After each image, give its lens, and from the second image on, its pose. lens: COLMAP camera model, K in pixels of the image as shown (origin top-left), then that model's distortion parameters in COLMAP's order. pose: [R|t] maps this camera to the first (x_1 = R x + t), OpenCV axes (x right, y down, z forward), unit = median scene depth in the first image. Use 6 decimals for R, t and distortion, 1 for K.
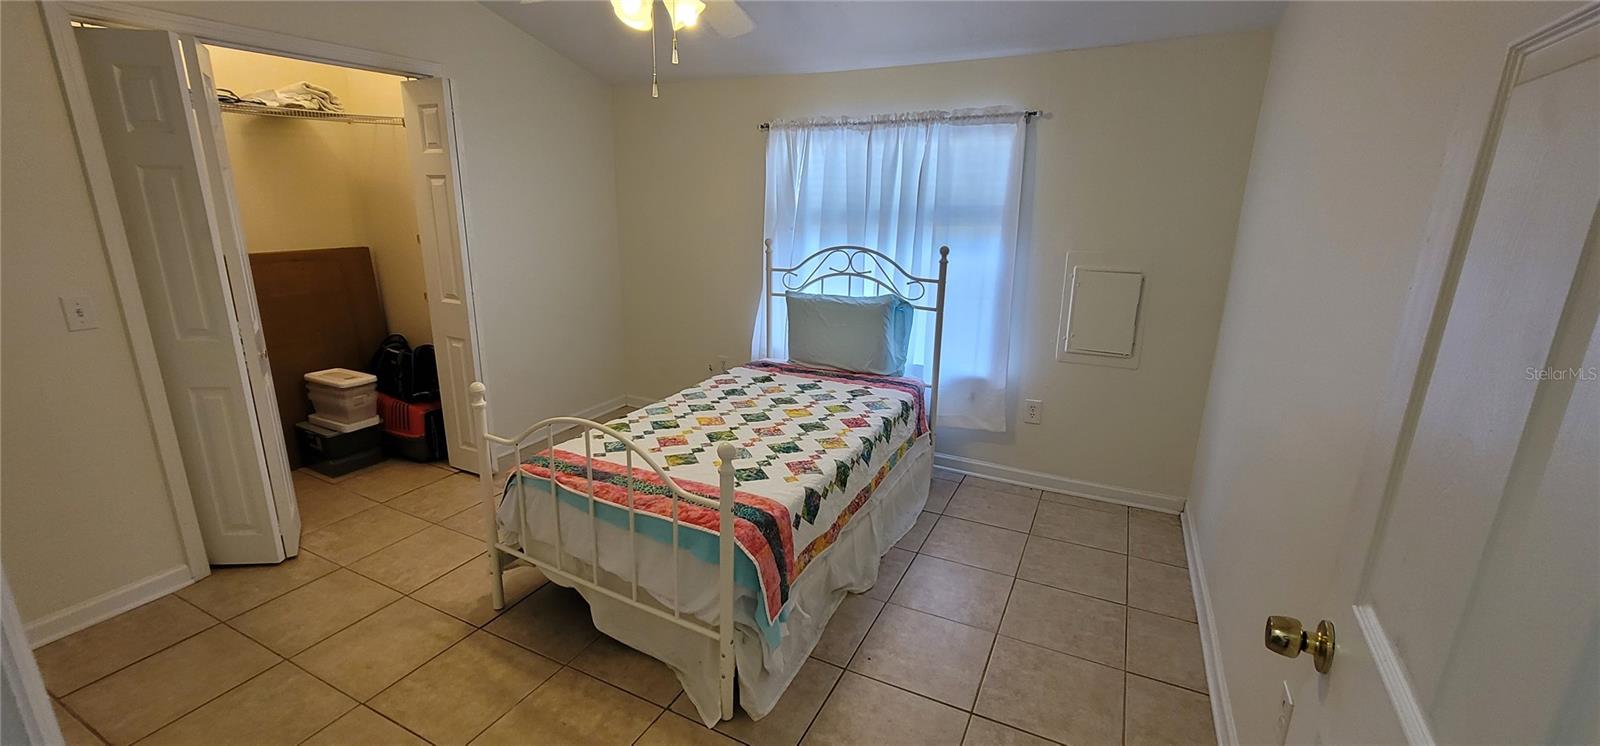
lens RADIAL K [[648.2, 0, 792.8], [0, 648.2, 377.0], [0, 0, 1]] dist [-0.008675, -0.000645]
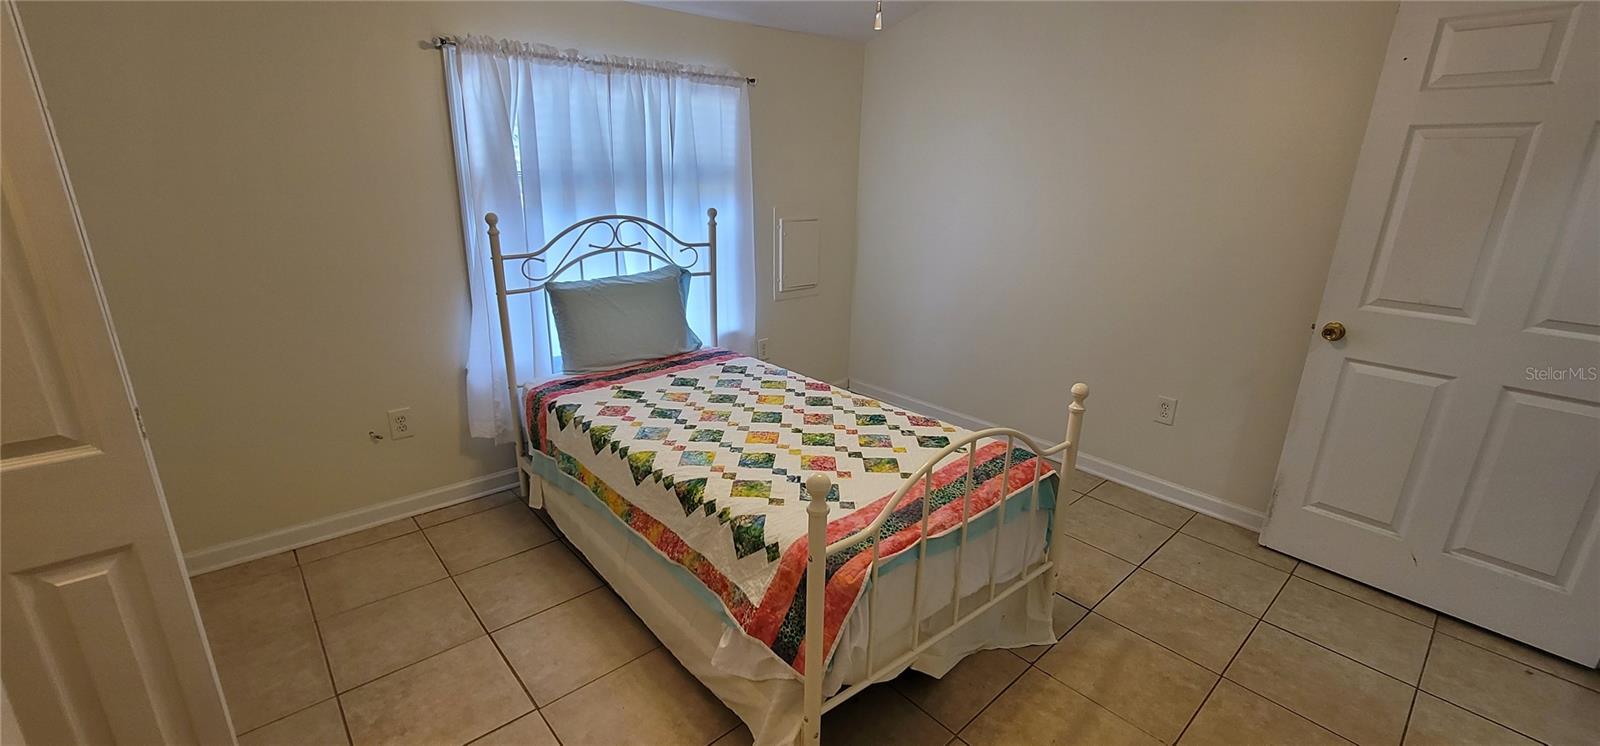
lens RADIAL K [[648.2, 0, 792.8], [0, 648.2, 377.0], [0, 0, 1]] dist [-0.008675, -0.000645]
pose [[0.364613, -0.287530, 0.885654, -0.652641], [0.231460, 0.949265, 0.212892, -0.135459], [-0.901933, 0.127370, 0.412666, 0.501801]]
